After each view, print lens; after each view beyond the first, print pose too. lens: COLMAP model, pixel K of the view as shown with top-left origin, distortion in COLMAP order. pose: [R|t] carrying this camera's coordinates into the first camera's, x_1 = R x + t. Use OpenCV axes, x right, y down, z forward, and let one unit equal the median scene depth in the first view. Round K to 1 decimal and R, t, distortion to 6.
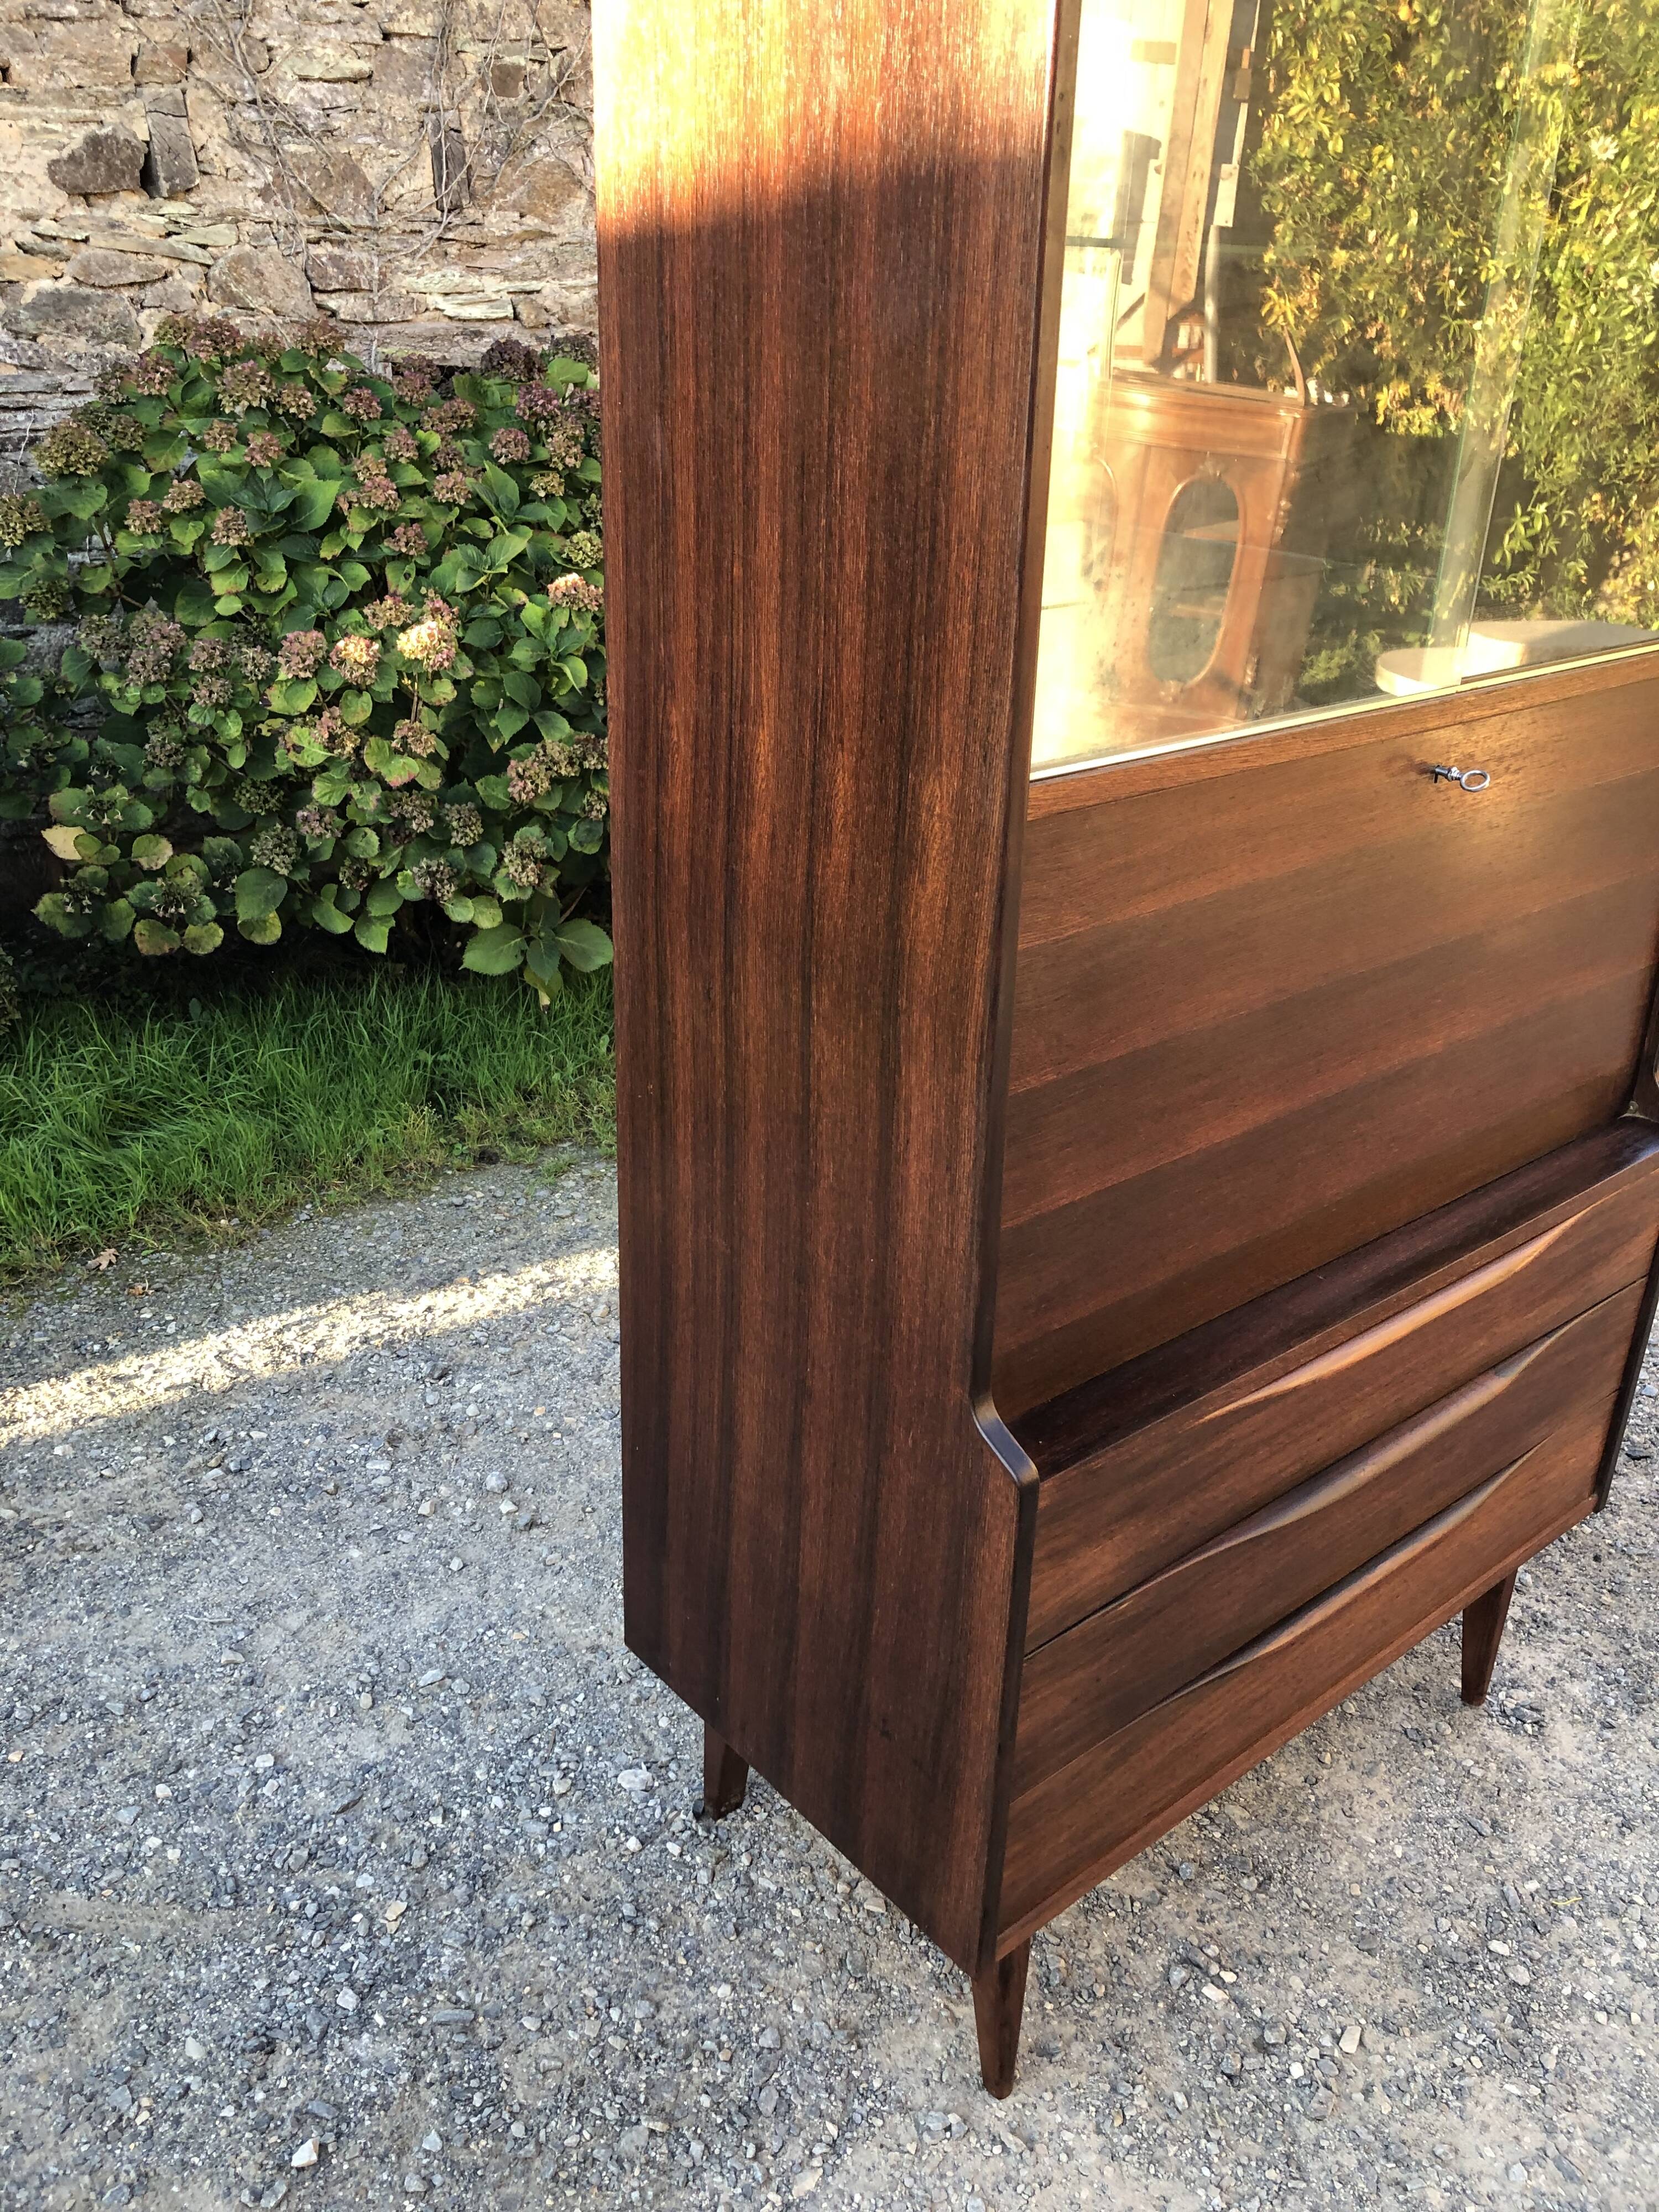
lens RADIAL K [[1821.4, 0, 840.2], [0, 1821.4, 1082.5], [0, 0, 1]] dist [0.031237, -0.025499]
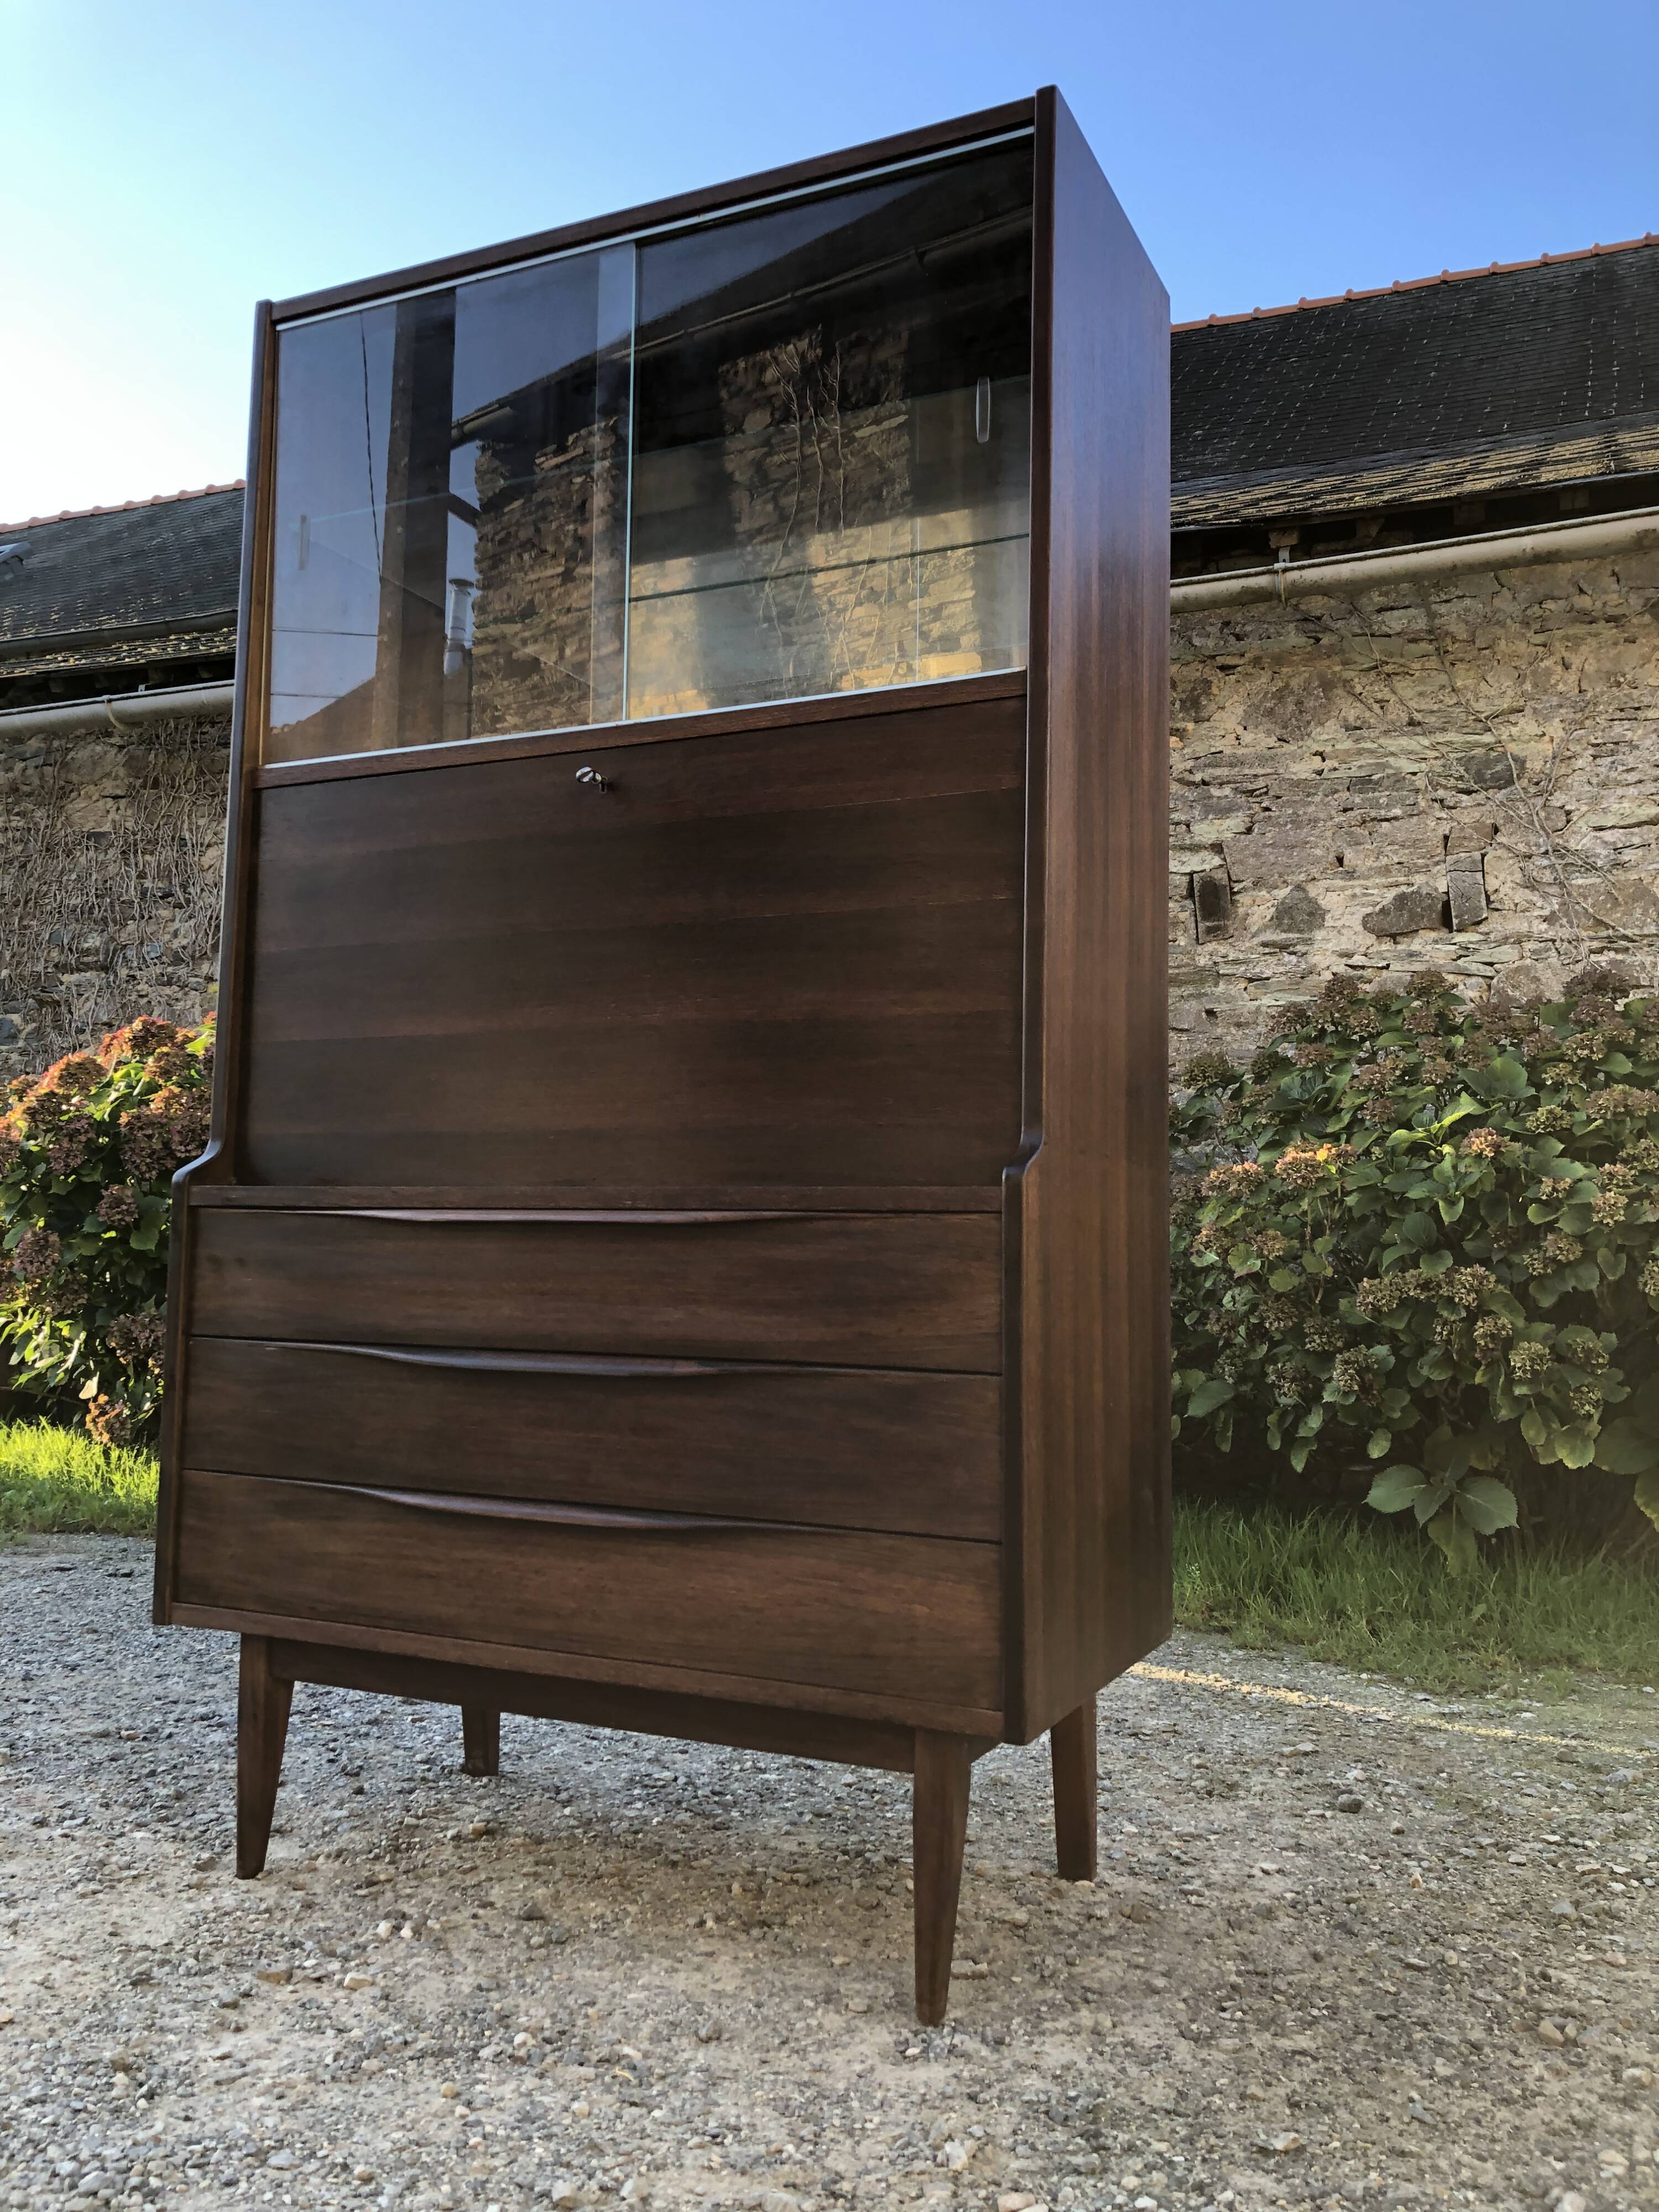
lens RADIAL K [[1821.4, 0, 816.4], [0, 1821.4, 1090.0], [0, 0, 1]] dist [0.031237, -0.025499]
pose [[0.404579, -0.108827, -0.908005, 0.587695], [-0.381573, 0.882247, -0.275757, 0.125242], [0.831094, 0.458035, 0.315413, 0.304417]]
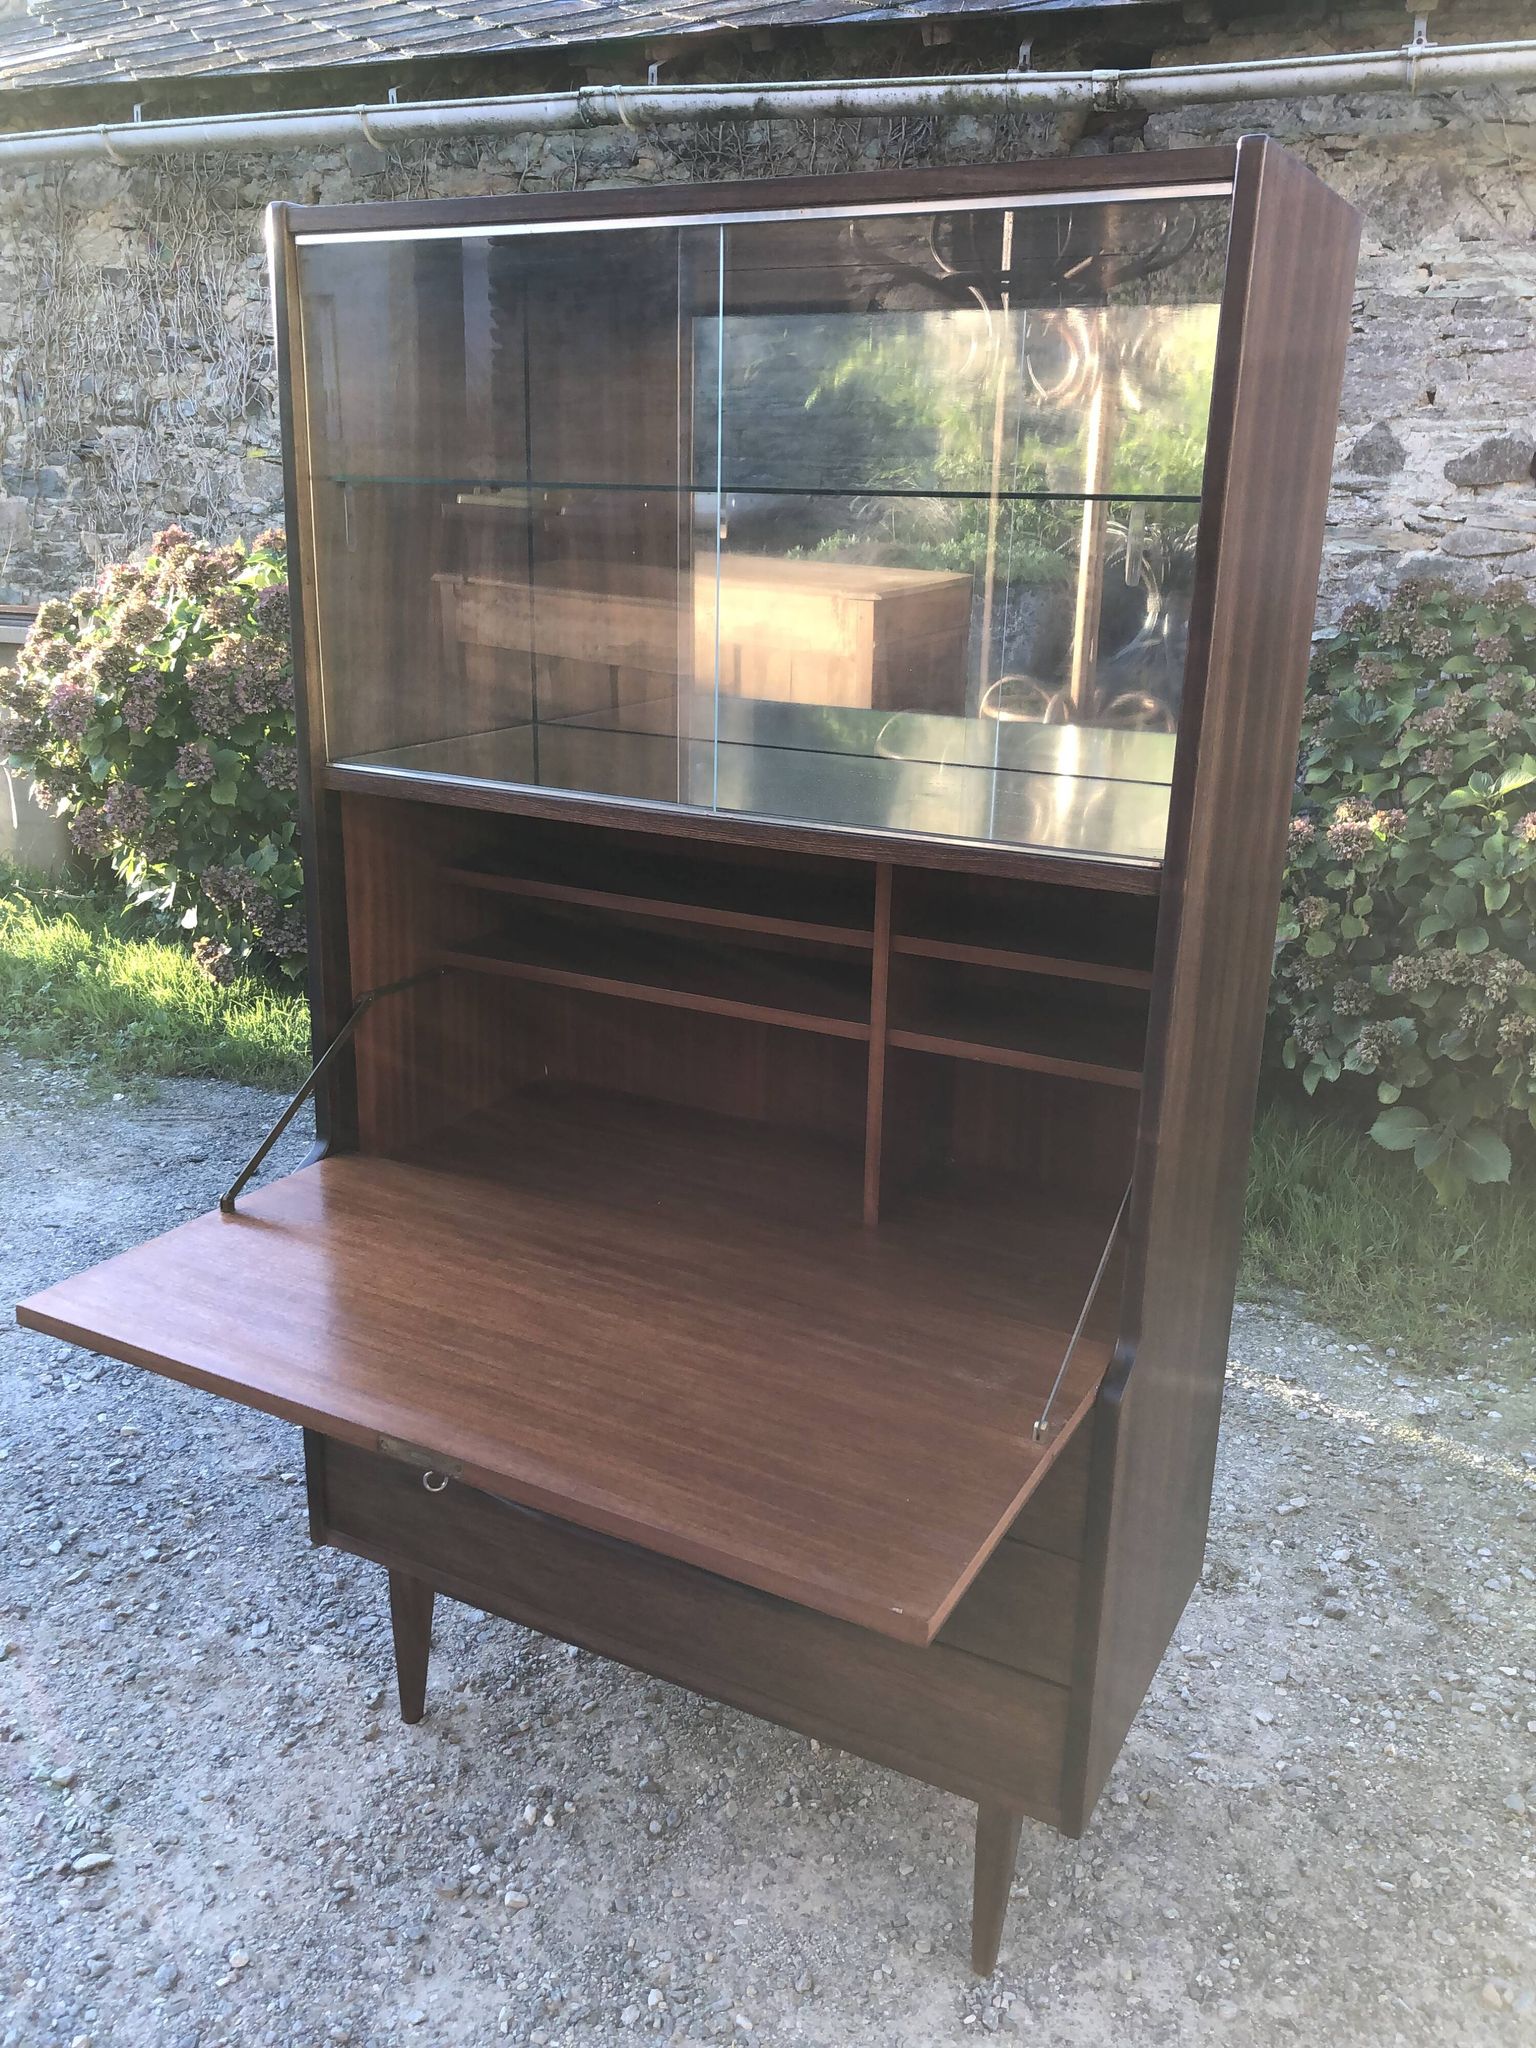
lens RADIAL K [[1686.4, 0, 762.2], [0, 1686.4, 1013.9], [0, 0, 1]] dist [0.031237, -0.025499]
pose [[0.366649, 0.255339, -0.894634, 0.529840], [-0.395510, 0.913161, 0.098534, -0.080952], [0.842105, 0.317709, 0.435799, 0.209891]]
